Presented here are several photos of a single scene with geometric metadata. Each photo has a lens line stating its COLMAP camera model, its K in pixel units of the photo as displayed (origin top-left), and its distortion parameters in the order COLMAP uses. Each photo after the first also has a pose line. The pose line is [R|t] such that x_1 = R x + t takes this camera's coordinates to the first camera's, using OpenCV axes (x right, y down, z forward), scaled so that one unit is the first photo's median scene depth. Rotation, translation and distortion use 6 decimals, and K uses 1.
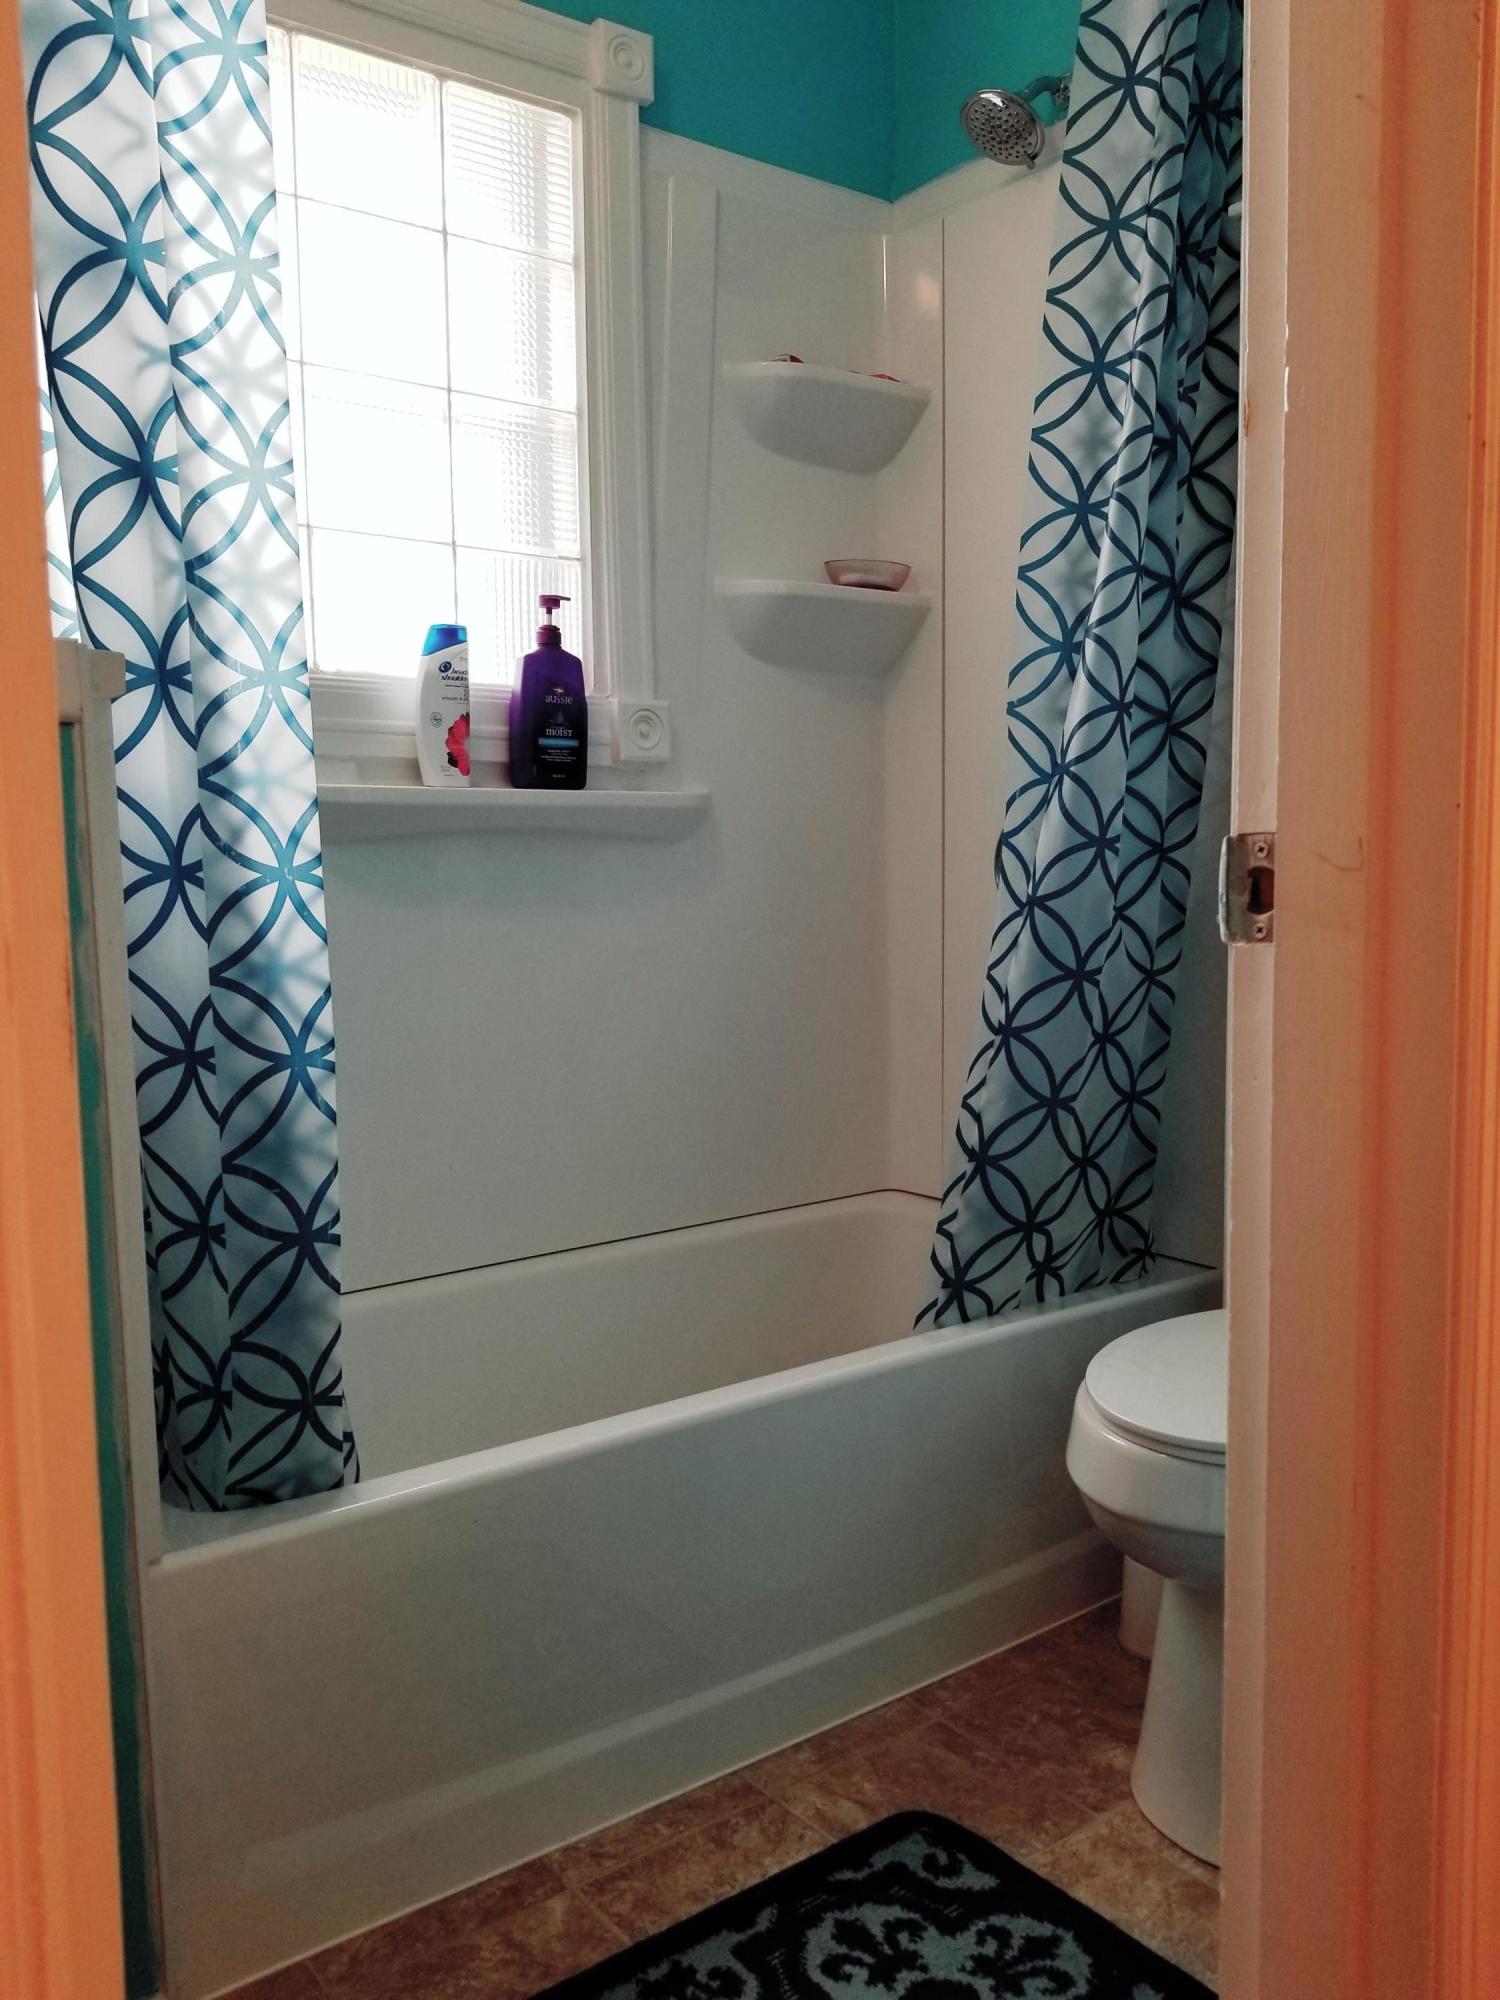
lens RADIAL K [[1516.5, 0, 750.0], [0, 1516.5, 1000.0], [0, 0, 1]] dist [0.033153, -0.074542]
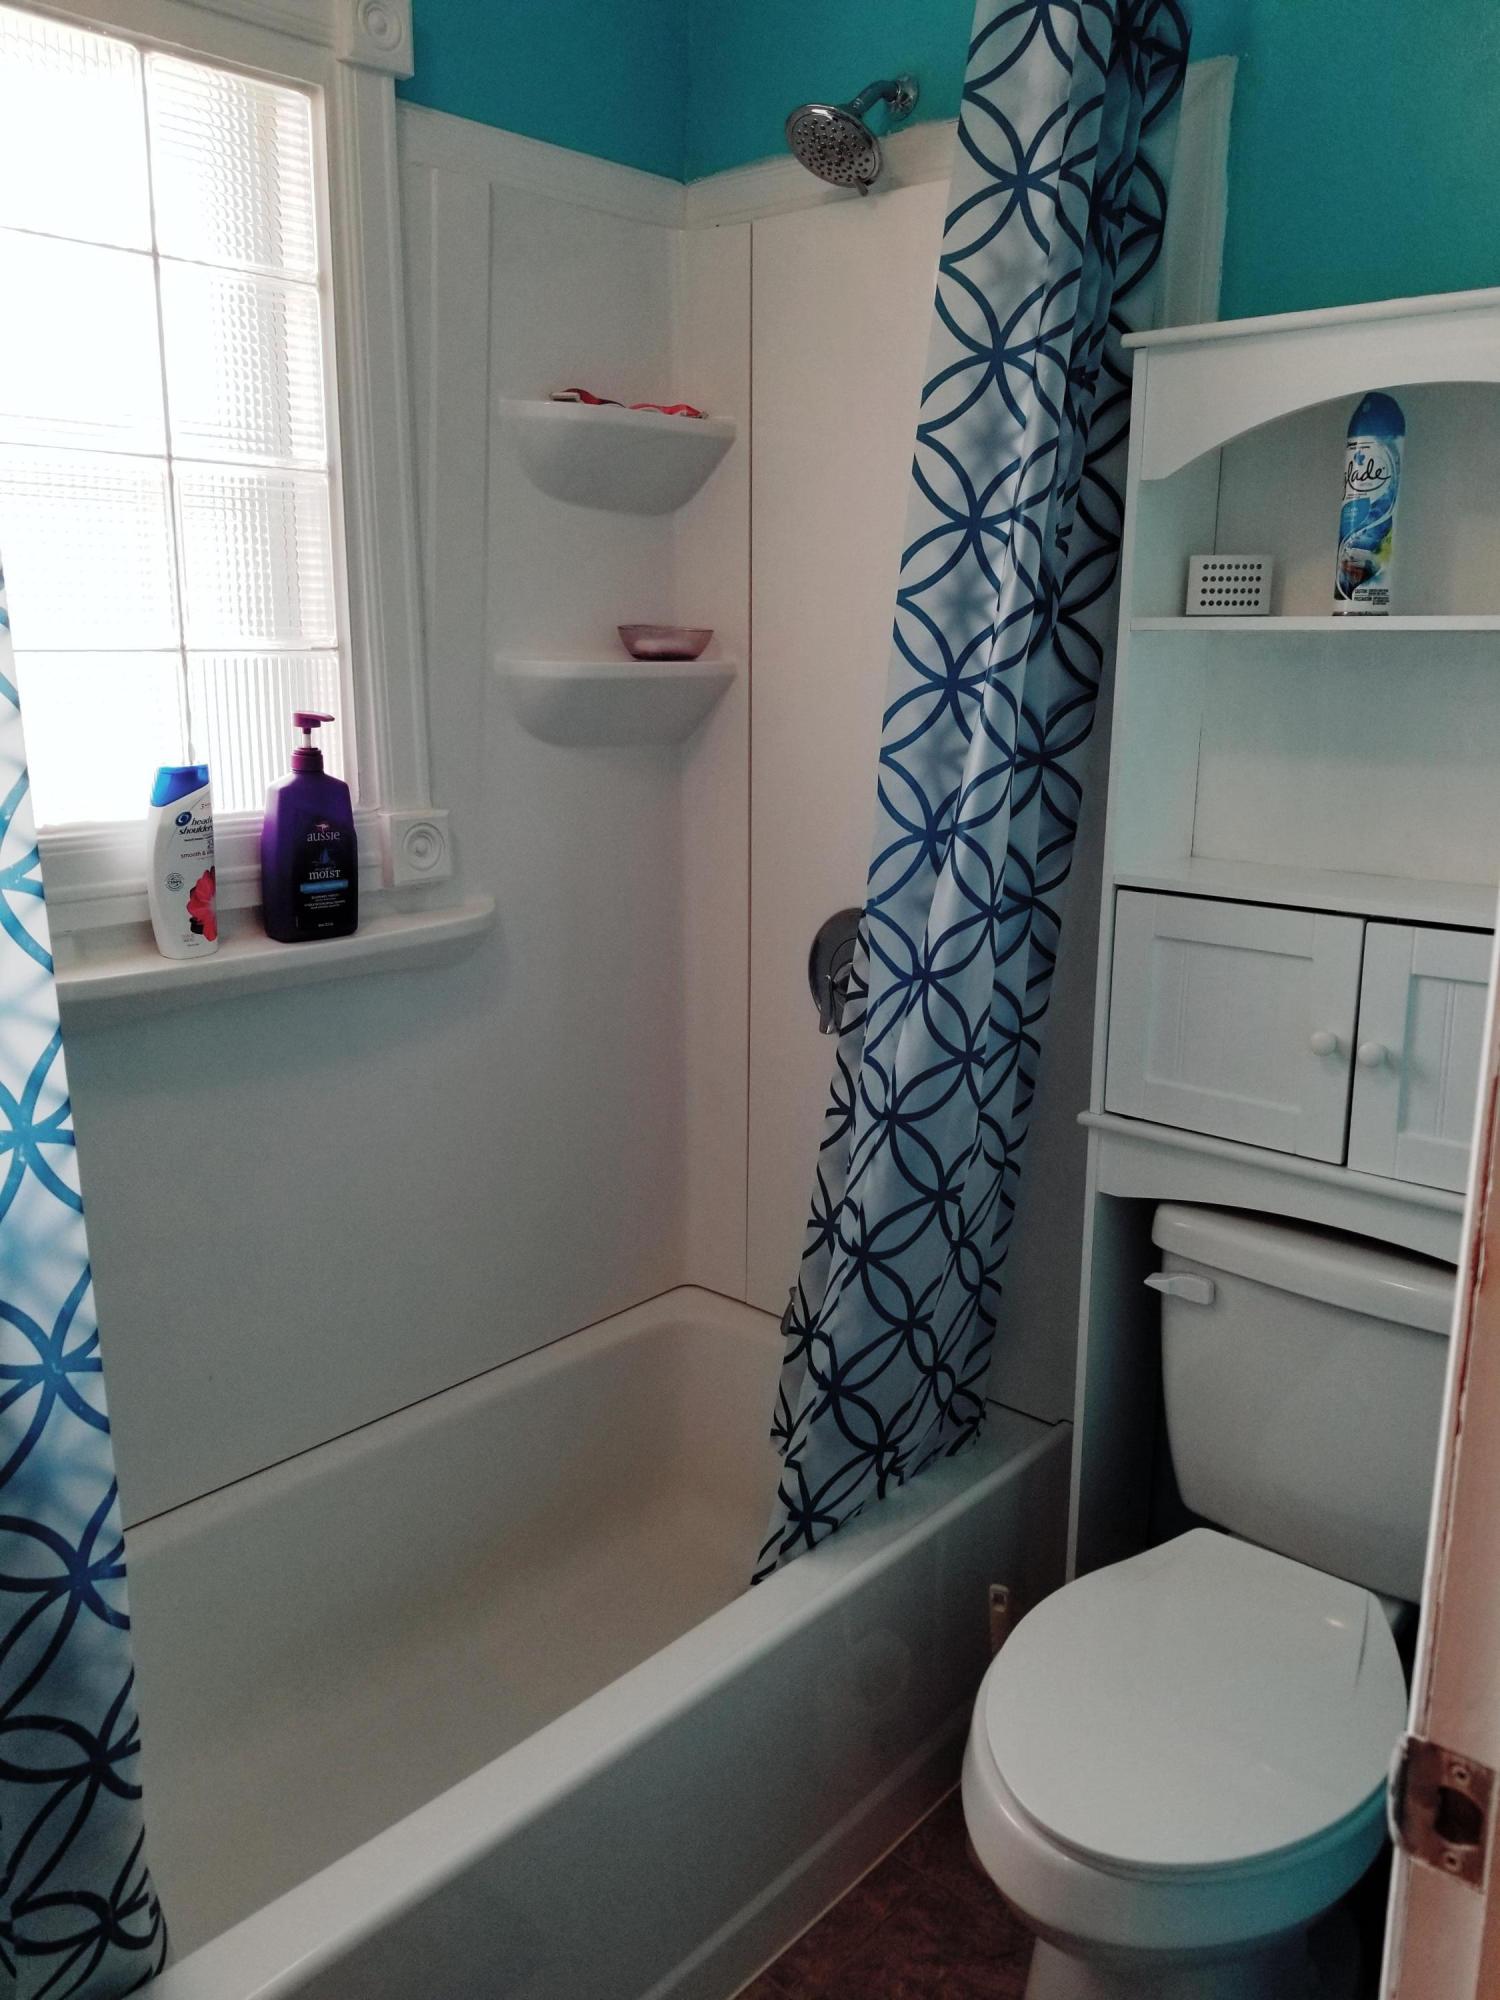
lens RADIAL K [[1531.0, 0, 747.5], [0, 1531.0, 970.9], [0, 0, 1]] dist [0.106803, -0.196313]
pose [[0.979502, -0.025828, 0.199773, -0.075491], [0.002604, 0.993286, 0.115652, -0.244429], [-0.201419, -0.112761, 0.972993, 0.127085]]
